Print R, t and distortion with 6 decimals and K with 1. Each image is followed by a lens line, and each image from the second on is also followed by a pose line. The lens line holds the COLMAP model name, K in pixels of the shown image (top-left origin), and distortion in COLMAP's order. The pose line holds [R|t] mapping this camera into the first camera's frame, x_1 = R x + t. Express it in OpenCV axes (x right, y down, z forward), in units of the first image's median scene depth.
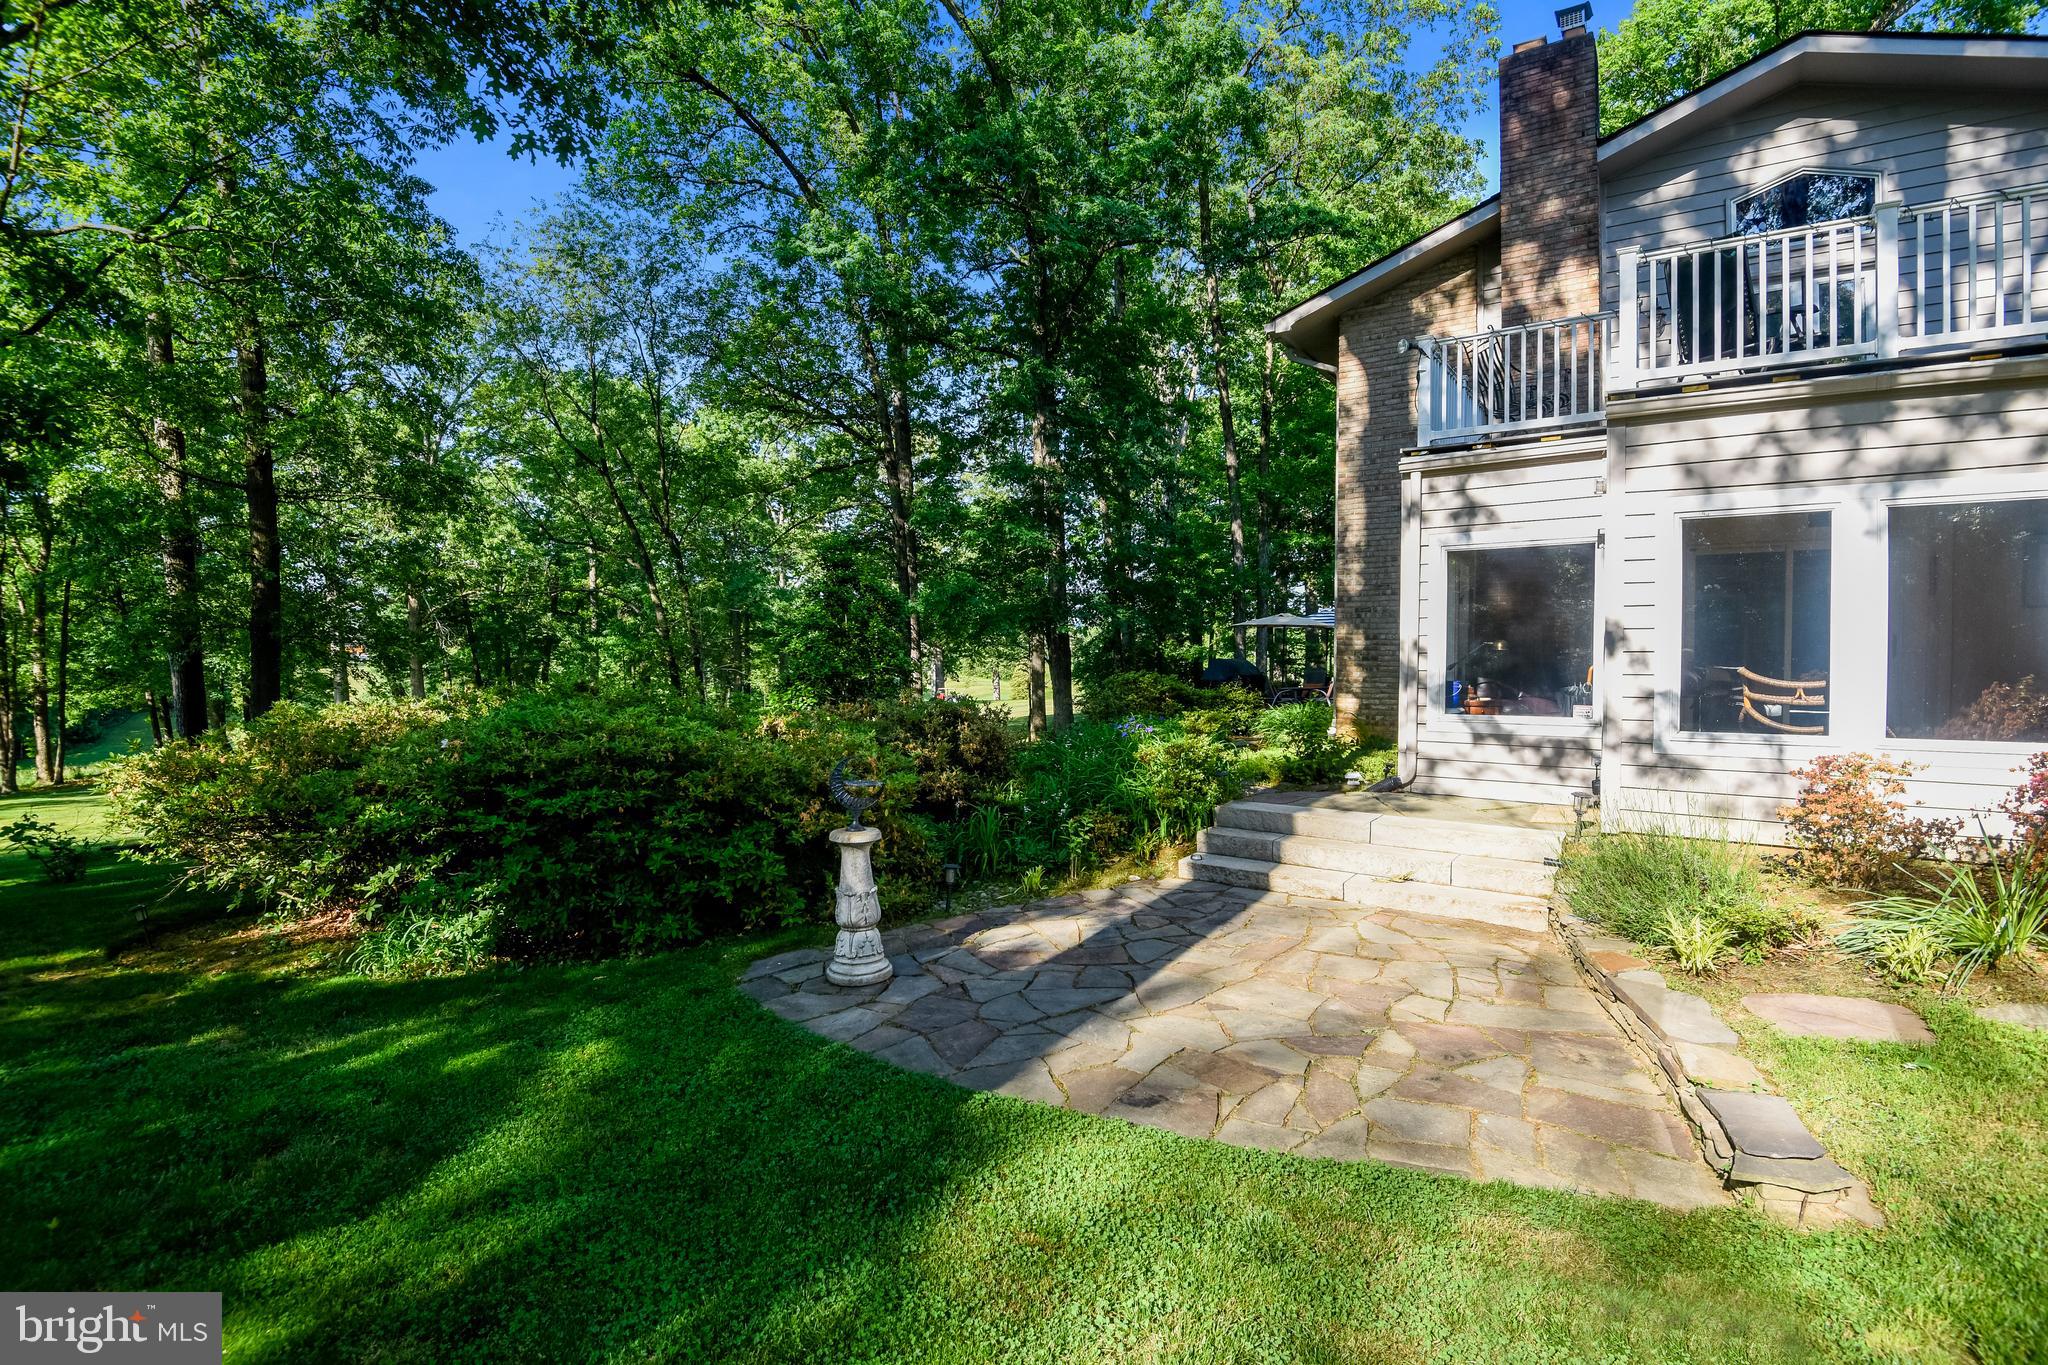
lens RADIAL K [[948.4, 0, 1014.2], [0, 948.4, 686.0], [0, 0, 1]] dist [-0.005453, -0.027936]
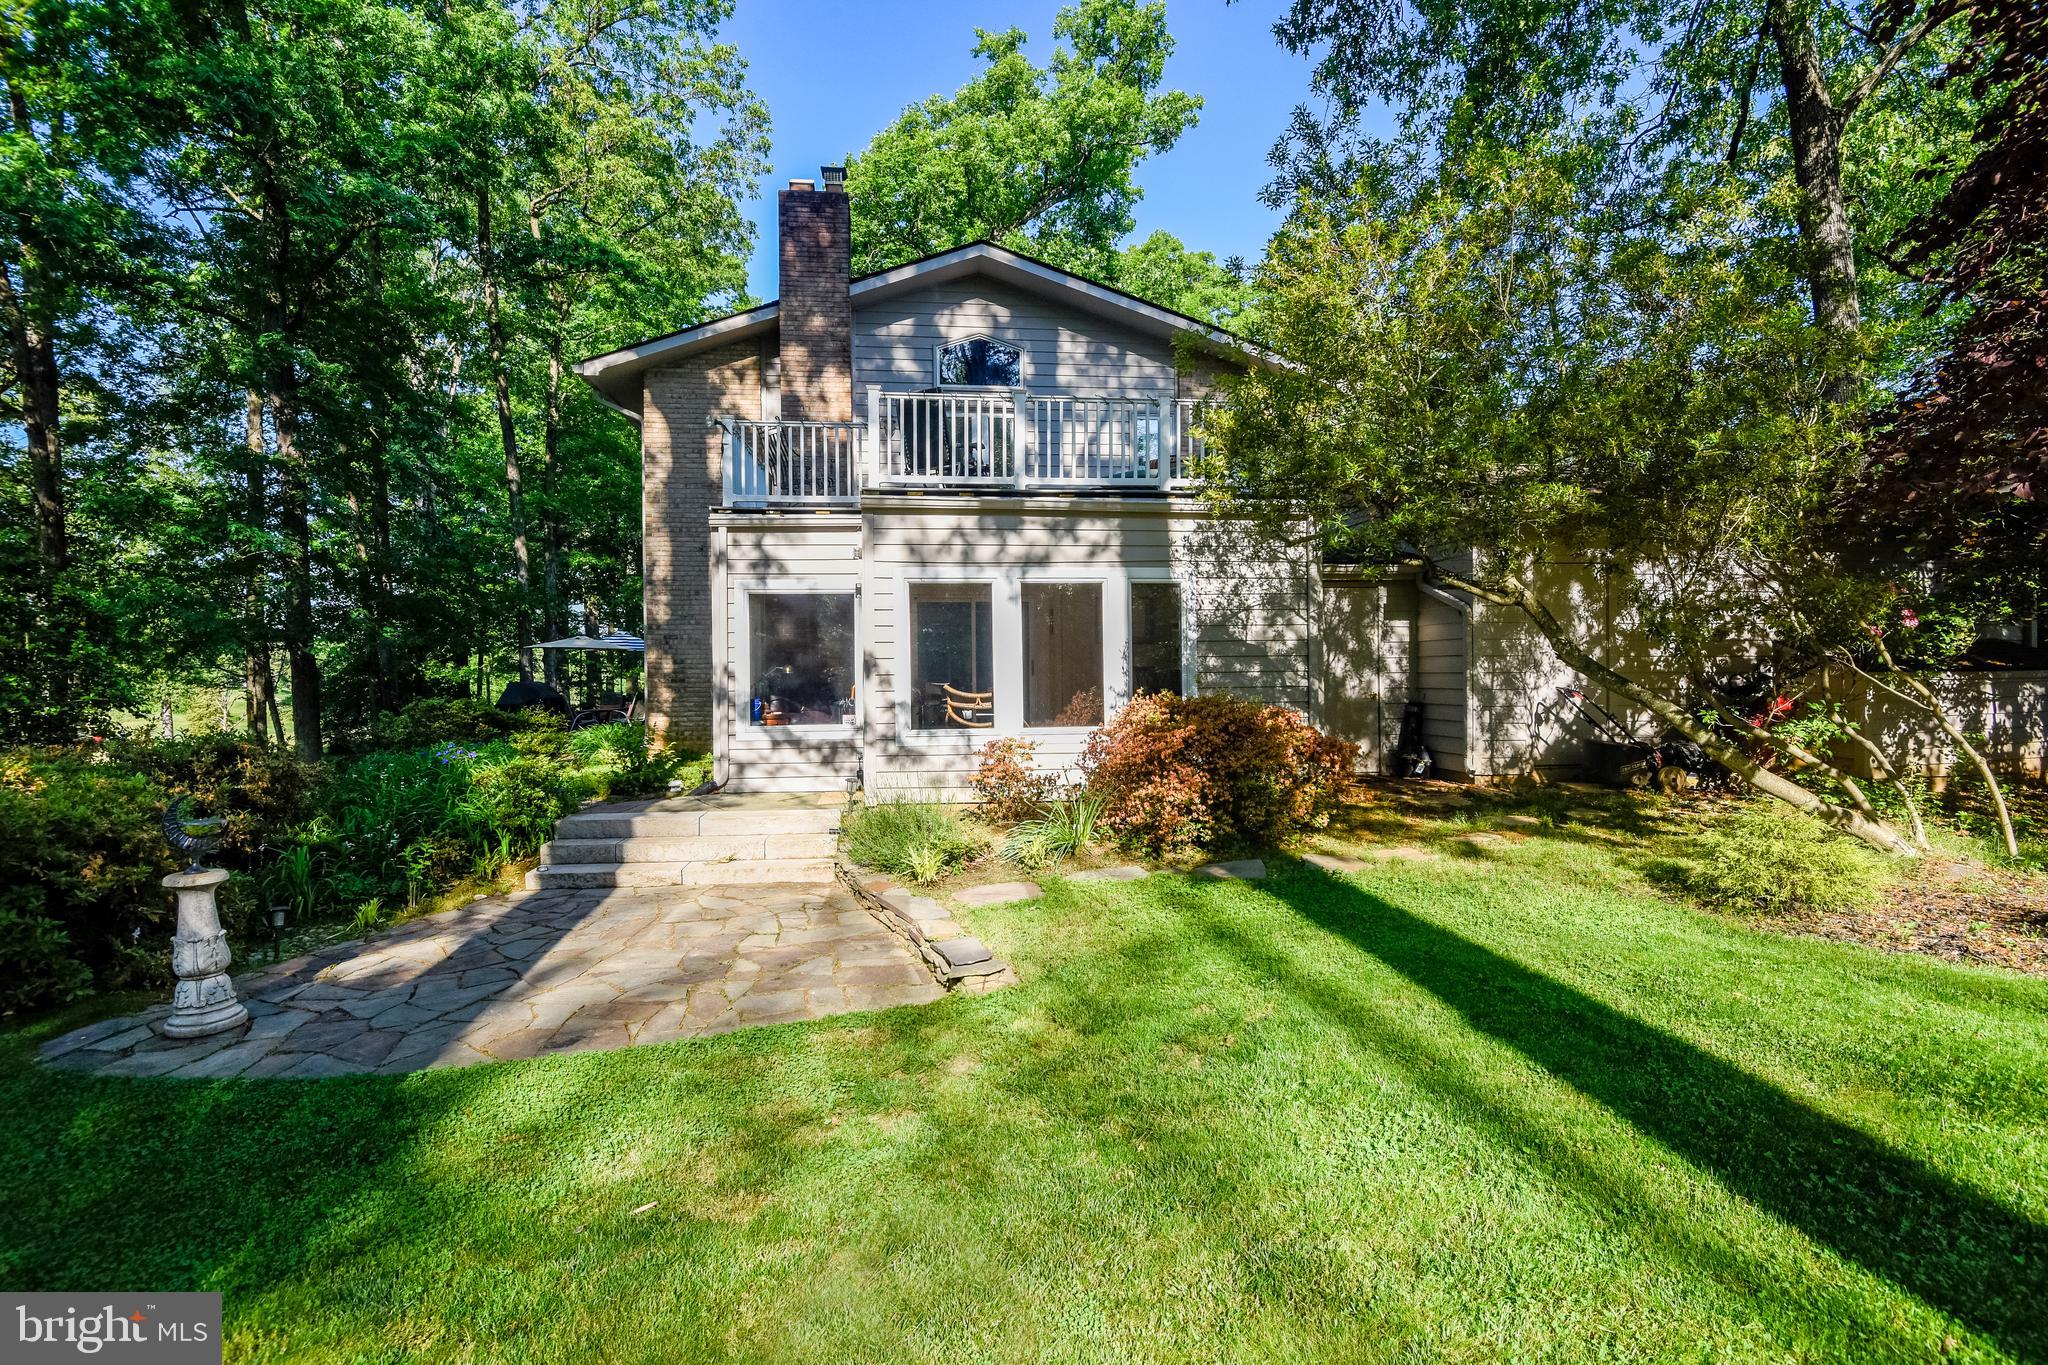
lens RADIAL K [[948.4, 0, 1014.2], [0, 948.4, 686.0], [0, 0, 1]] dist [-0.005453, -0.027936]
pose [[0.746379, -0.016192, 0.665324, -0.112821], [0.030257, 0.999496, -0.009619, -0.000151], [-0.664833, 0.027310, 0.746493, -0.155301]]
